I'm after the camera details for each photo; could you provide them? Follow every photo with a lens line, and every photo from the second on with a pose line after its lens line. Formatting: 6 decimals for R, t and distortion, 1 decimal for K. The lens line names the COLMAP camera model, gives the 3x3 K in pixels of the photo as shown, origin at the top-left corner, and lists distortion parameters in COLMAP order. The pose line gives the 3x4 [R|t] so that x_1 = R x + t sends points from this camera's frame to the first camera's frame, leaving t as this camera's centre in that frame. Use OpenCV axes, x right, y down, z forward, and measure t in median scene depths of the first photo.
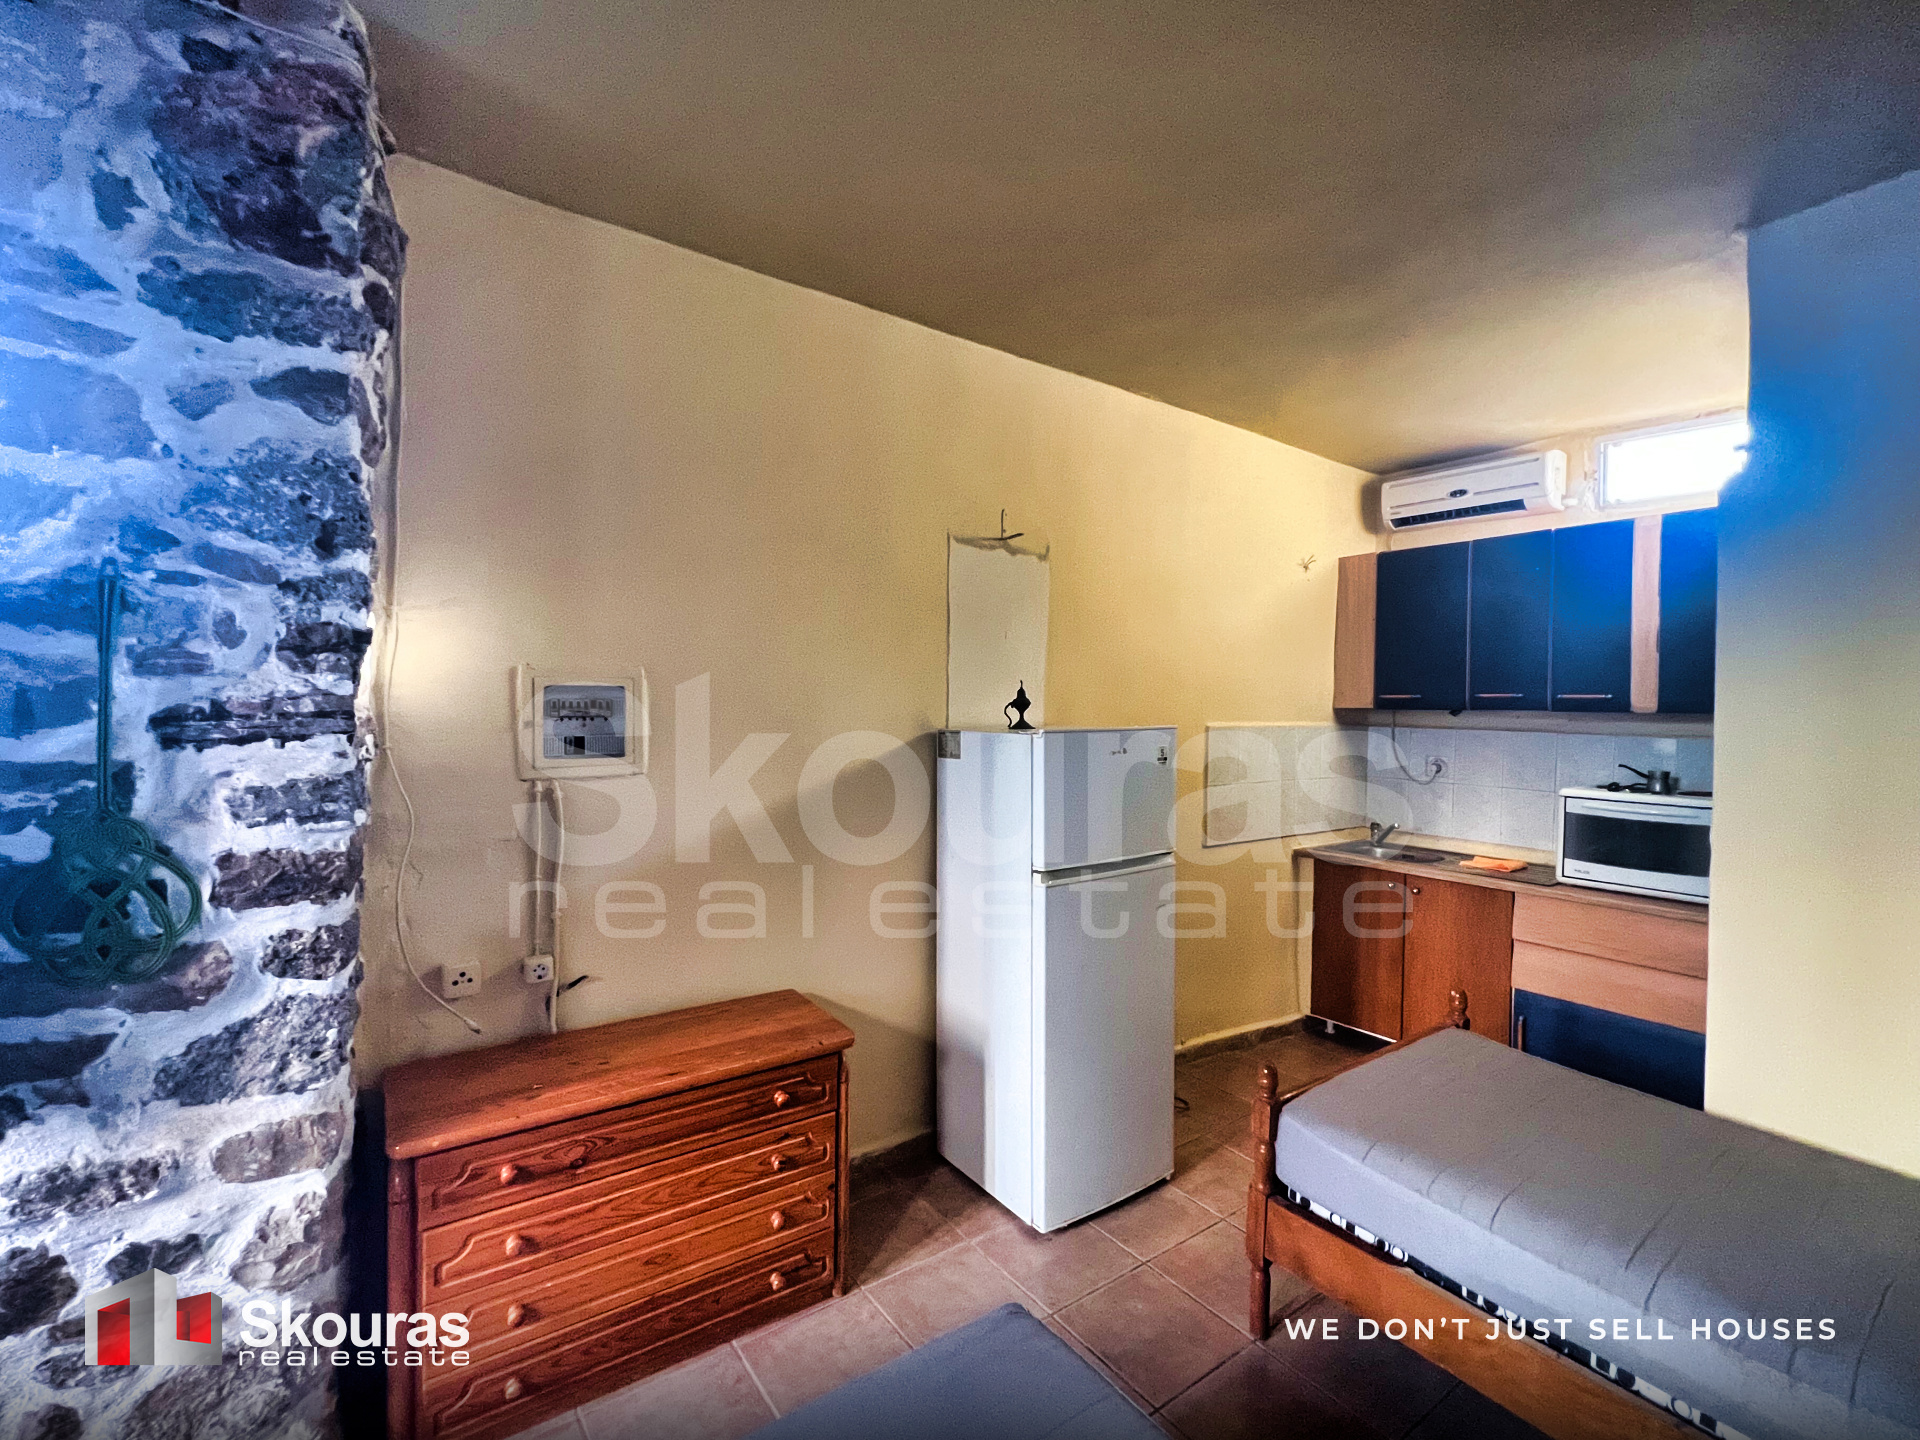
lens RADIAL K [[852.4, 0, 955.2], [0, 852.4, 716.1], [0, 0, 1]] dist [-0.003620, 0.001696]
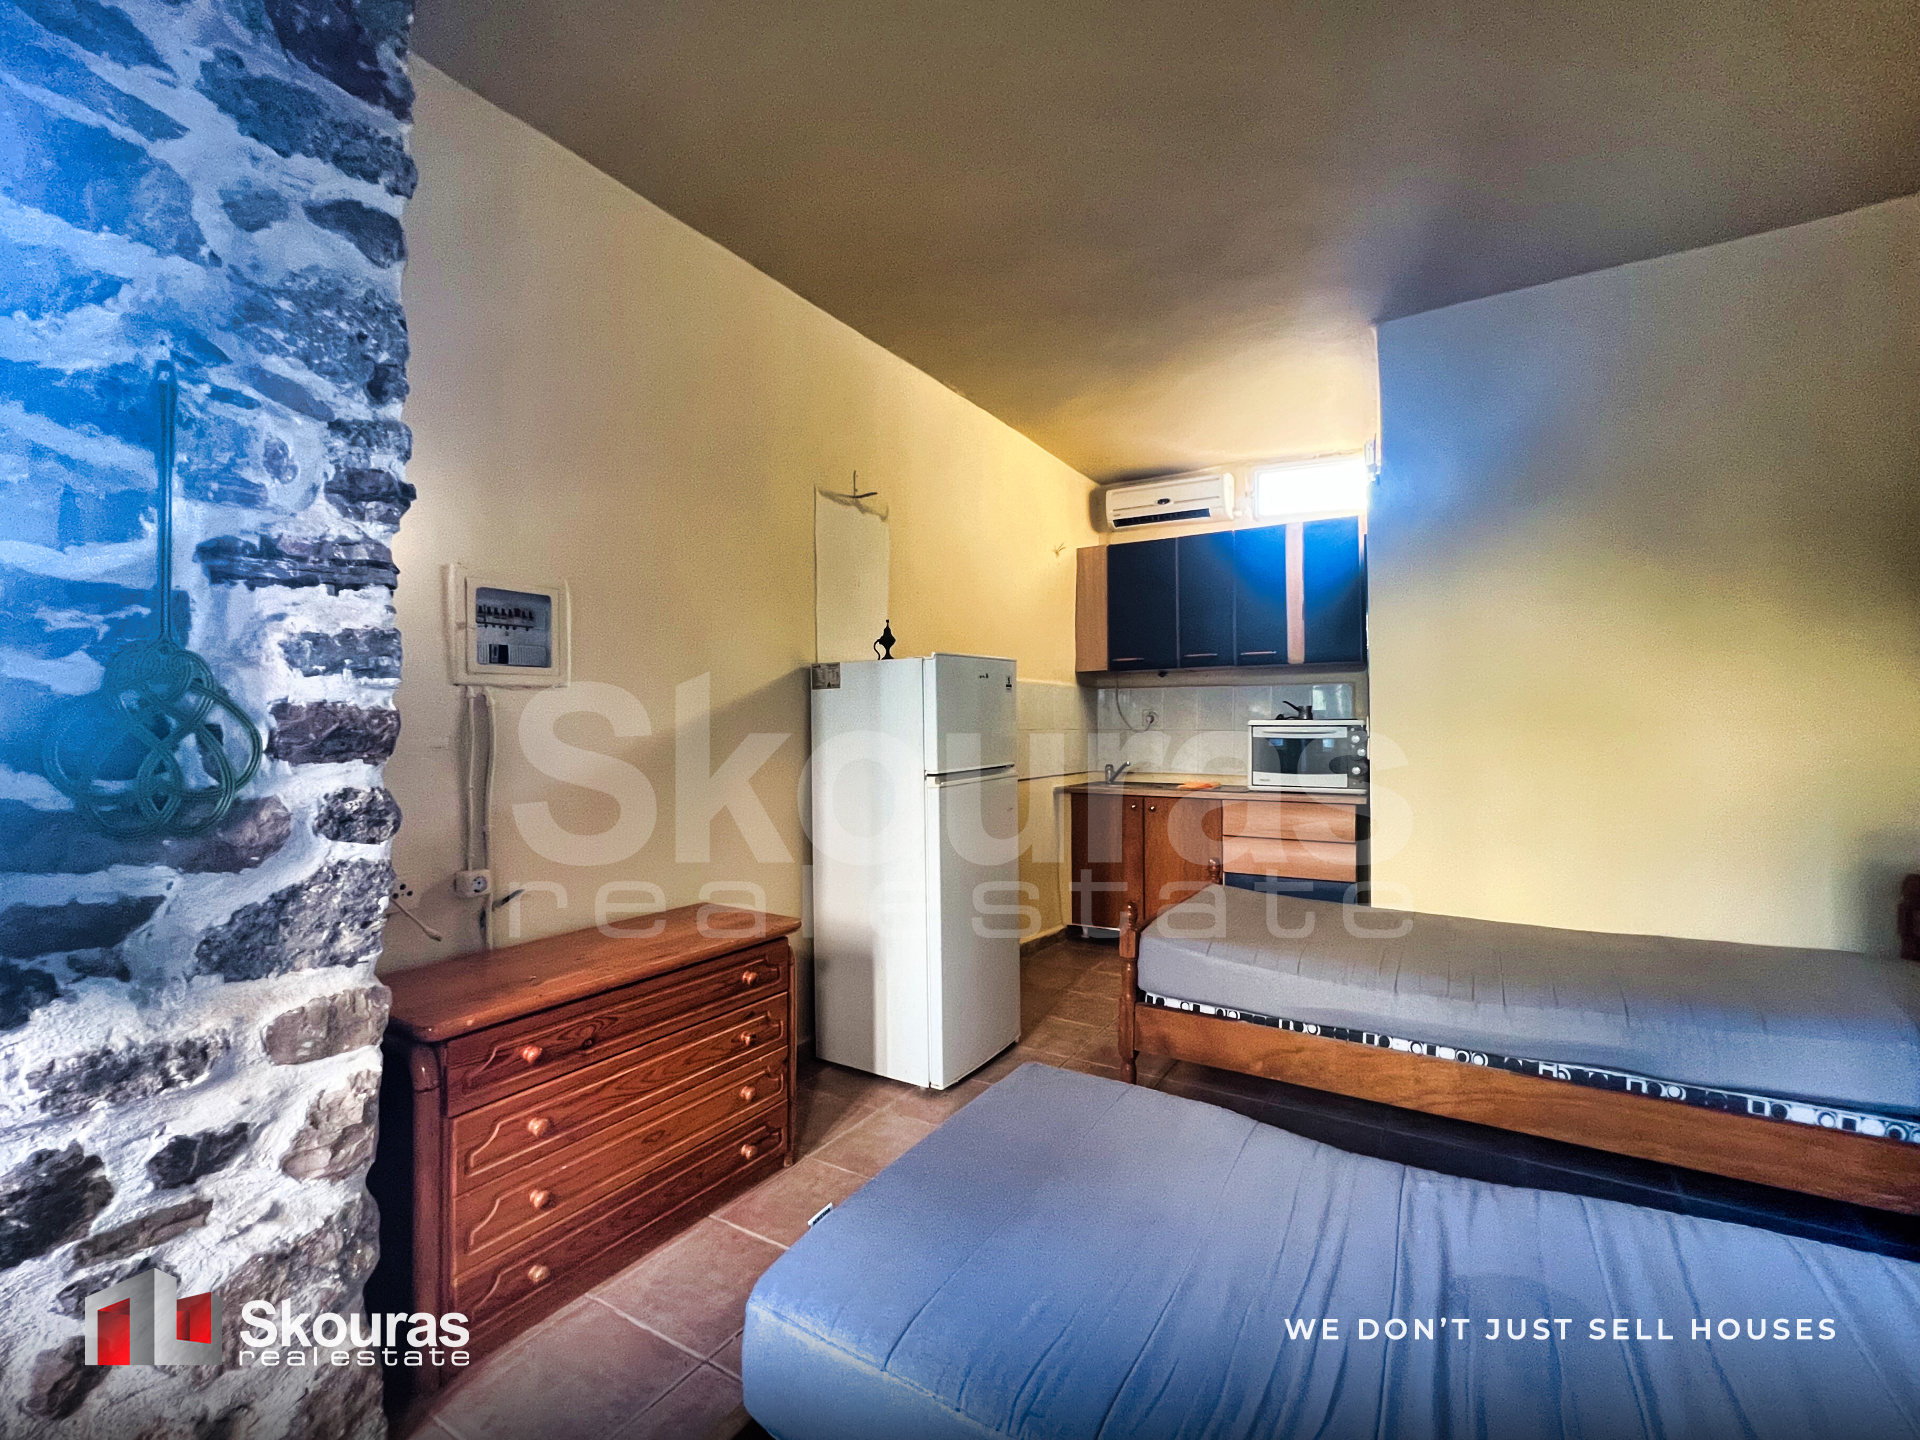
lens RADIAL K [[852.4, 0, 955.8], [0, 852.4, 716.4], [0, 0, 1]] dist [-0.003620, 0.001696]
pose [[0.920769, -0.014364, 0.389843, -0.524211], [0.023522, 0.999548, -0.018727, 0.204272], [-0.389398, 0.026413, 0.920691, -0.131884]]
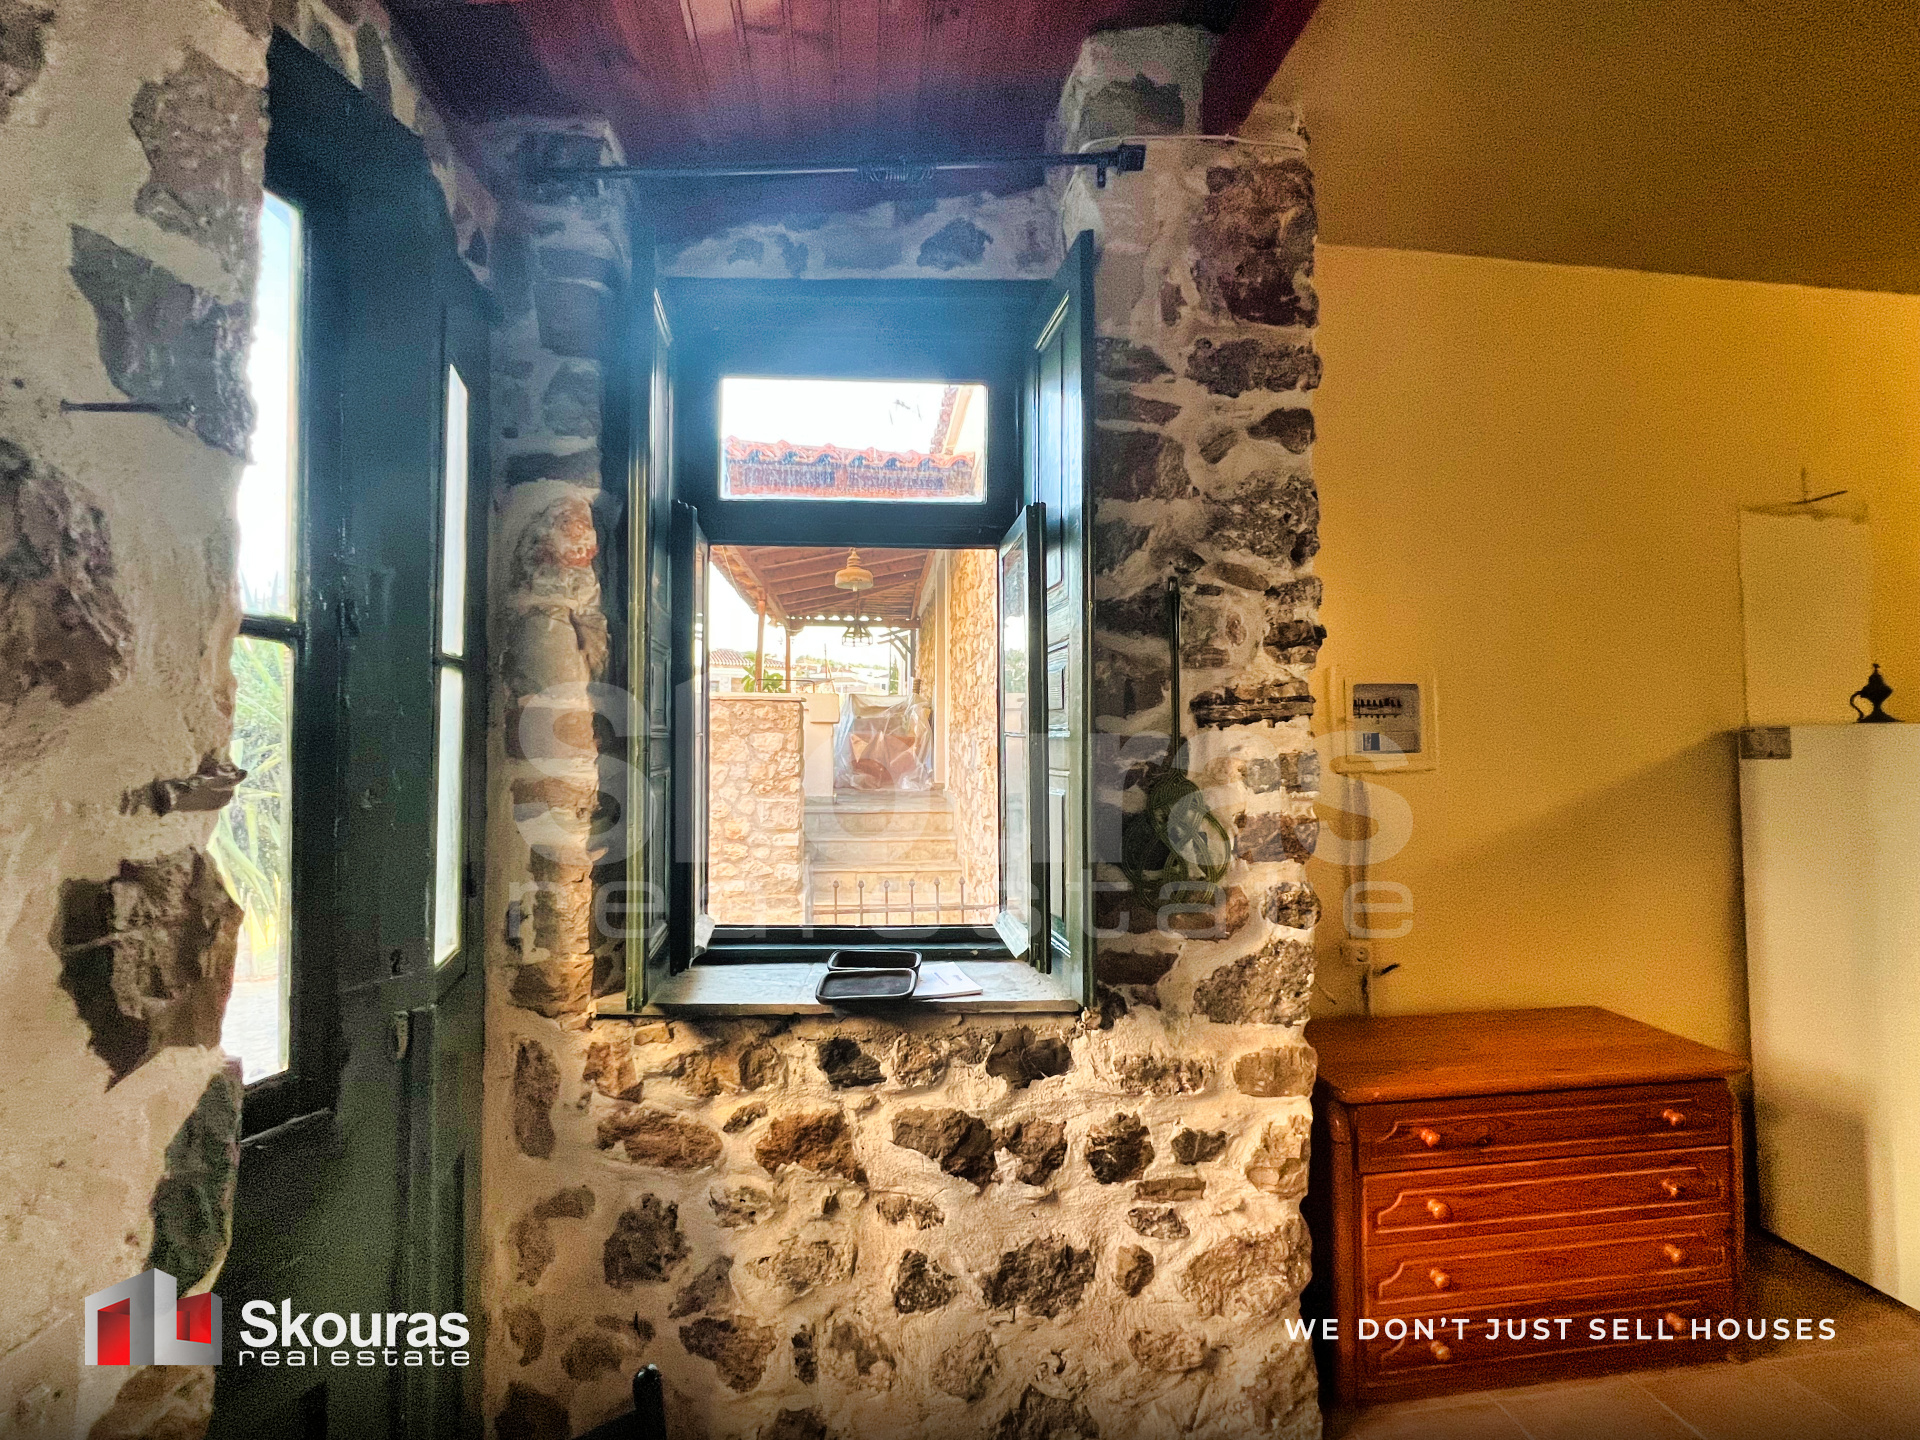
lens RADIAL K [[852.4, 0, 957.0], [0, 852.4, 718.2], [0, 0, 1]] dist [-0.003620, 0.001696]
pose [[0.890563, -0.032492, -0.453698, -0.640298], [0.011187, 0.998708, -0.049565, 0.078174], [0.454723, 0.039065, 0.889776, -0.254178]]
